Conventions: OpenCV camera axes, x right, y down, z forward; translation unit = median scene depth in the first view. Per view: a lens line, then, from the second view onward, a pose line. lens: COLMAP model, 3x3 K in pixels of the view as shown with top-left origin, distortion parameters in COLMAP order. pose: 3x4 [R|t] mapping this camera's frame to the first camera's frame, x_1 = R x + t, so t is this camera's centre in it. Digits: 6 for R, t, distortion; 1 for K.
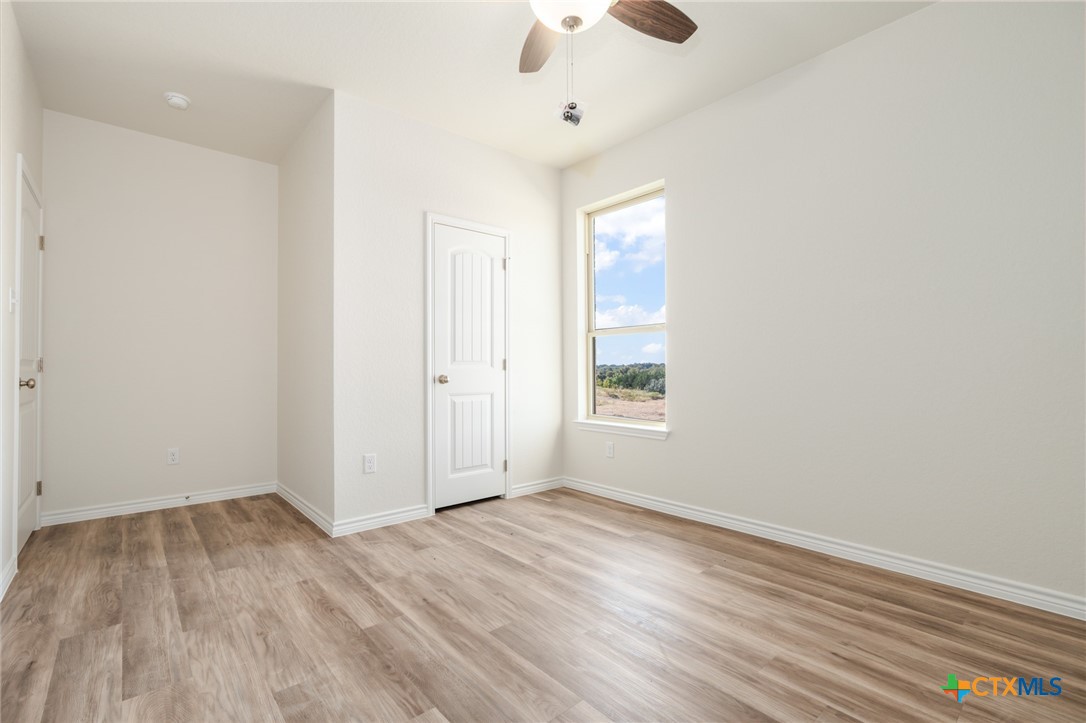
lens RADIAL K [[491.1, 0, 549.3], [0, 491.1, 364.2], [0, 0, 1]] dist [-0.001969, 0.001410]
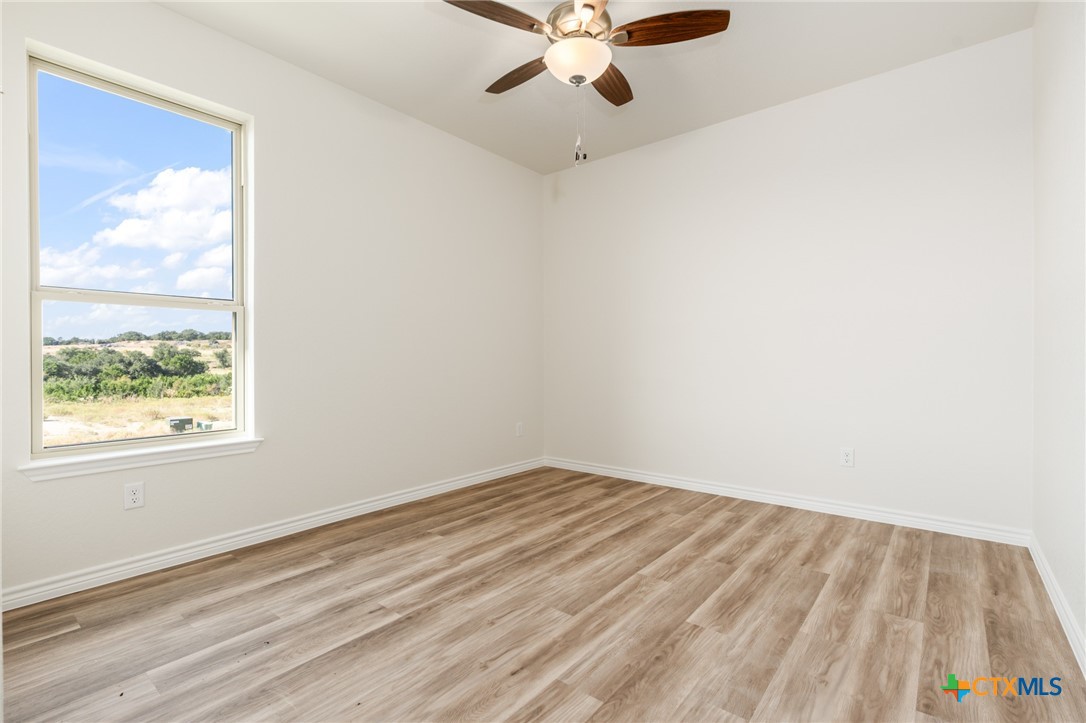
lens RADIAL K [[491.1, 0, 544.5], [0, 491.1, 360.0], [0, 0, 1]] dist [-0.001969, 0.001410]
pose [[-0.165174, 0.005127, 0.986251, -0.944730], [-0.005529, 0.999966, -0.006124, 0.016740], [-0.986249, -0.006464, -0.165140, 1.035604]]
